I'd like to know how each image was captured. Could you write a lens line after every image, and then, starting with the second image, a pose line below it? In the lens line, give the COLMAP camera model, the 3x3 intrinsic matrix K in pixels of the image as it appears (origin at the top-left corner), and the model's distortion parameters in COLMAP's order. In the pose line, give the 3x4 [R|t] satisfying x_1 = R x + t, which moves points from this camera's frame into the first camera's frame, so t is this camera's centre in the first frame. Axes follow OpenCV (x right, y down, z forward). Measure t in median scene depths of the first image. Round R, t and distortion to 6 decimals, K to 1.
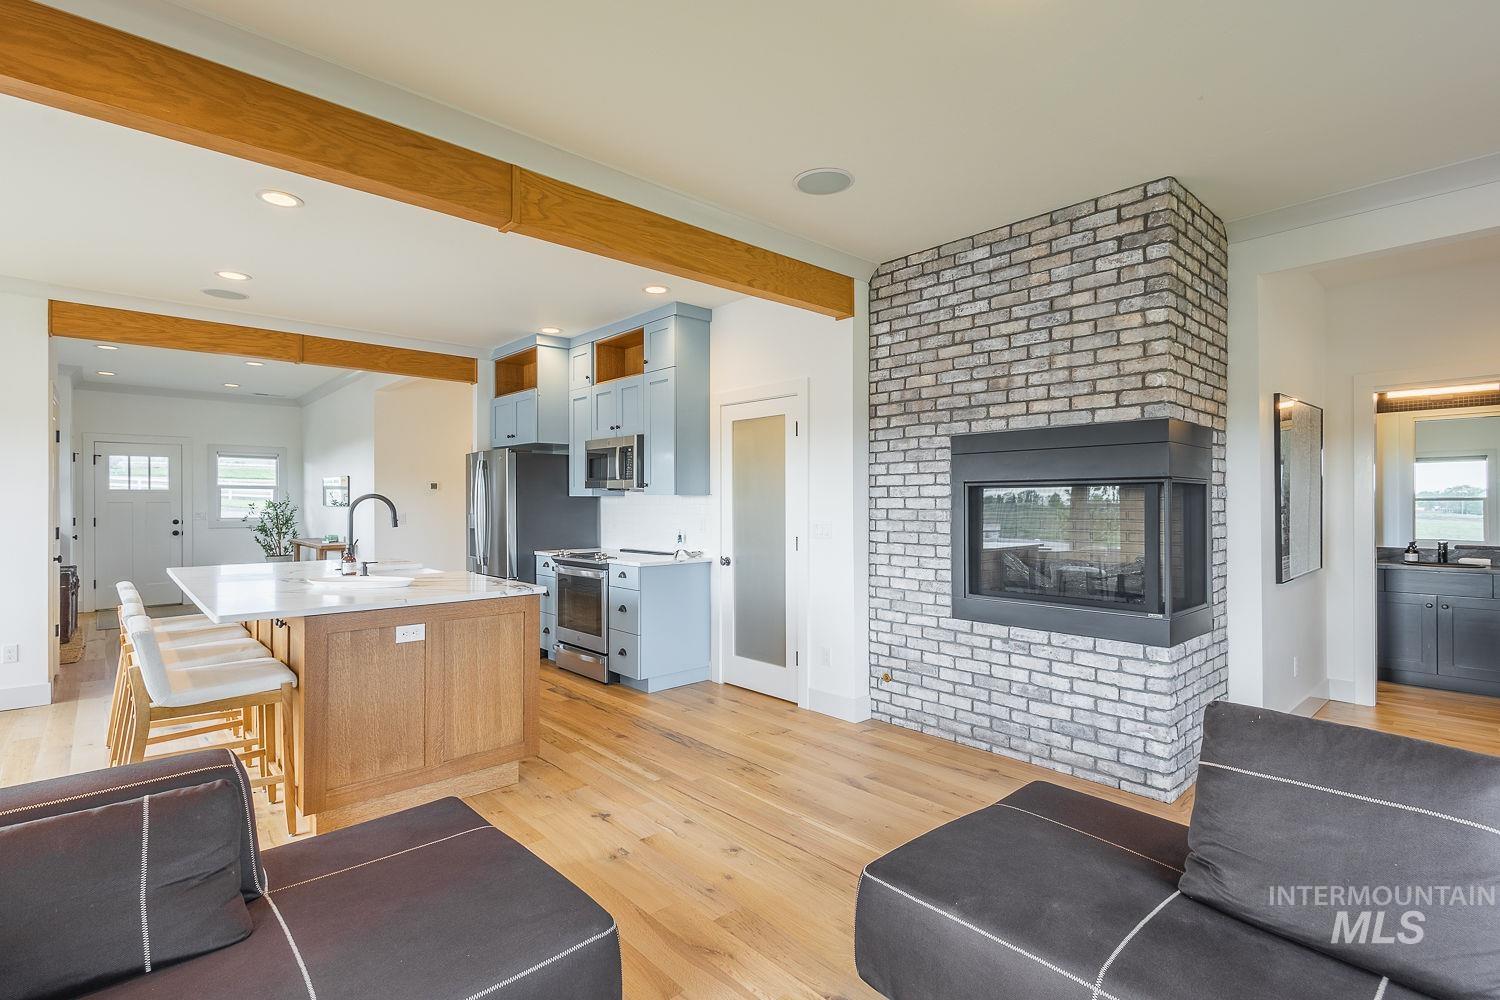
lens RADIAL K [[687.7, 0, 761.5], [0, 687.7, 500.3], [0, 0, 1]] dist [0.005661, 0.000212]
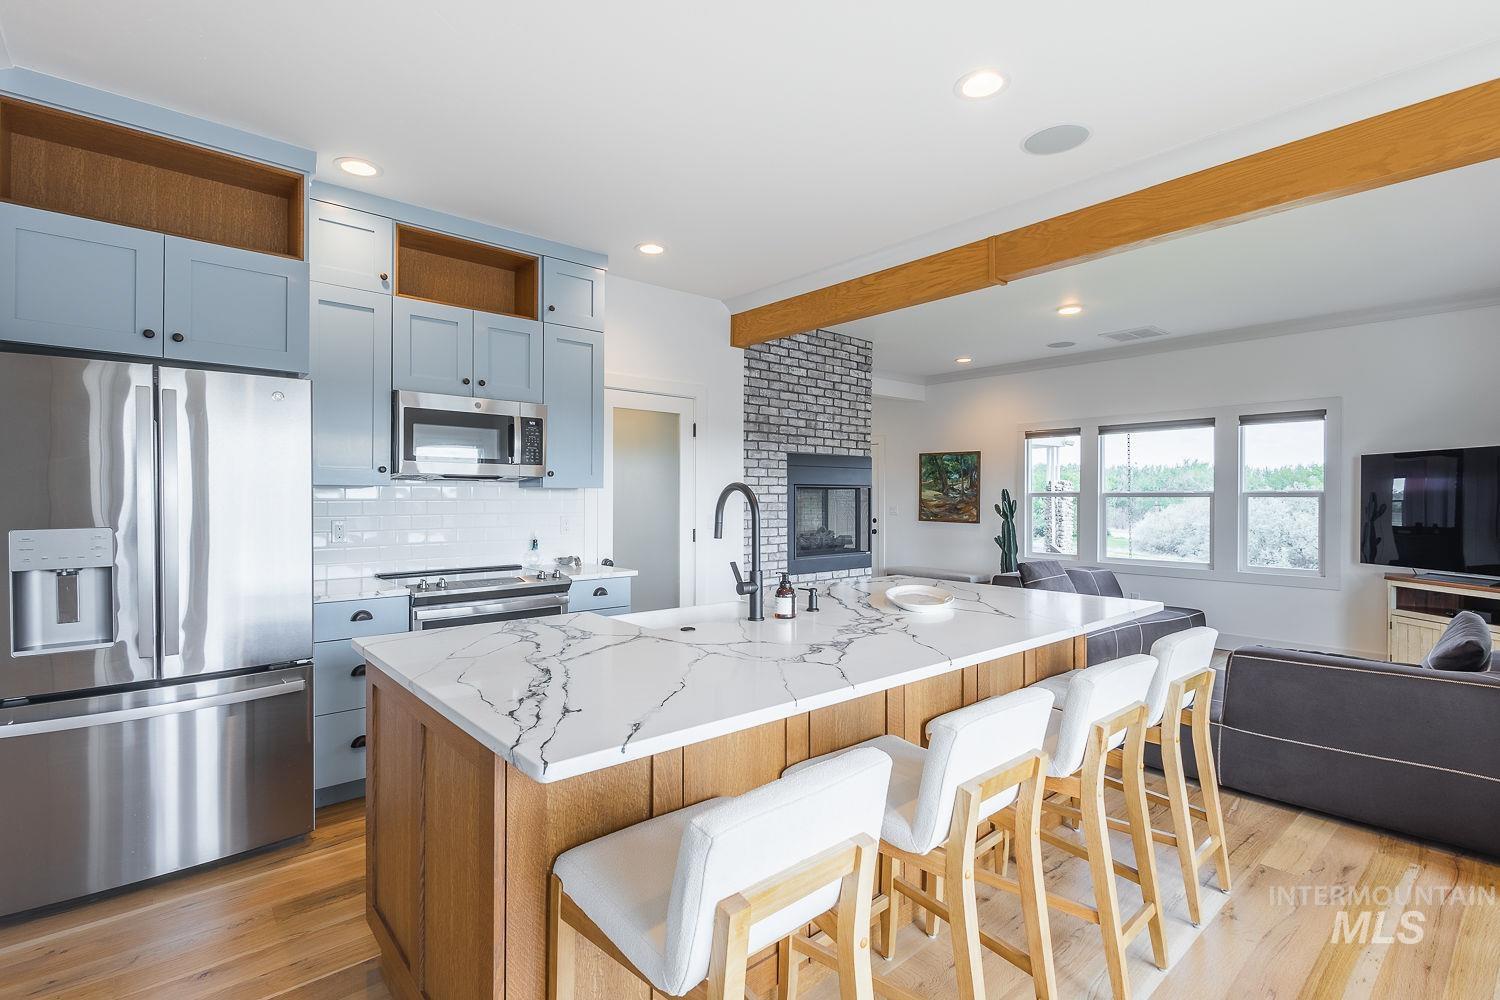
lens RADIAL K [[701.2, 0, 750.0], [0, 701.2, 500.0], [0, 0, 1]] dist [0.003713, 0.000309]
pose [[0.046206, -0.002465, 0.998929, -1.251984], [-0.003167, 0.999992, 0.002614, 0.004531], [-0.998927, -0.003285, 0.046198, 1.022166]]
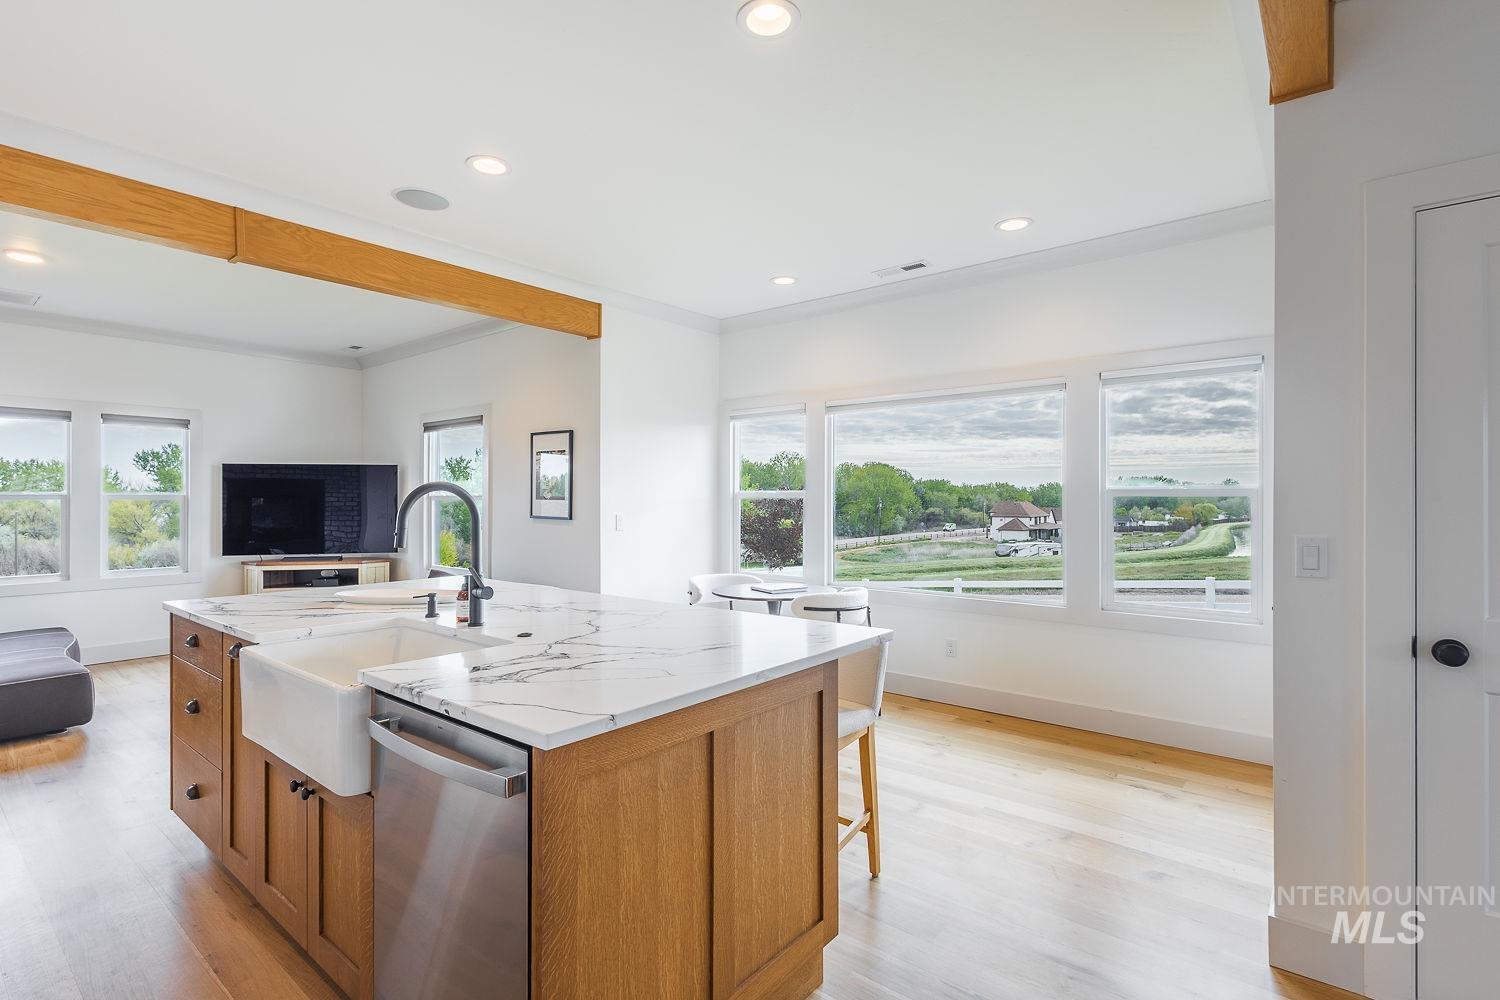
lens RADIAL K [[710.3, 0, 739.2], [0, 710.3, 499.2], [0, 0, 1]] dist [0.003858, -0.000025]
pose [[-0.992809, 0.002114, -0.119688, -0.782671], [0.002564, 0.999990, -0.003603, 0.007243], [0.119679, -0.003884, -0.992805, 1.672620]]
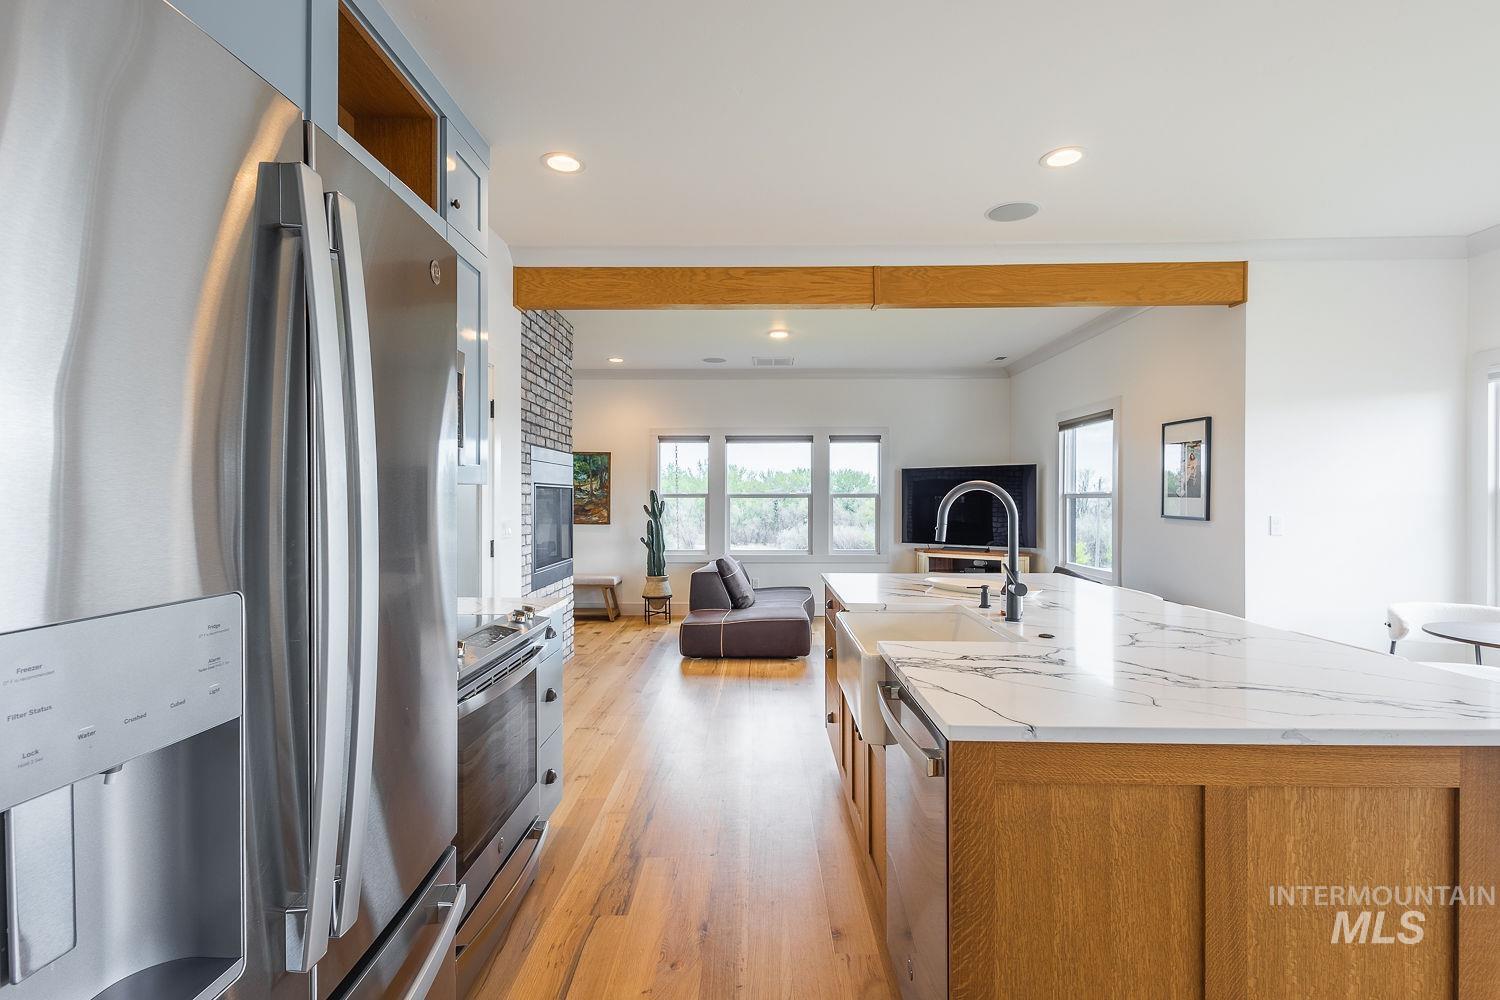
lens RADIAL K [[701.2, 0, 750.0], [0, 701.2, 500.0], [0, 0, 1]] dist [0.003713, 0.000309]
pose [[-0.714196, 0.001200, 0.699945, -0.896479], [0.000753, 0.999999, -0.000946, 0.007284], [-0.699945, -0.000148, -0.714196, 1.642536]]
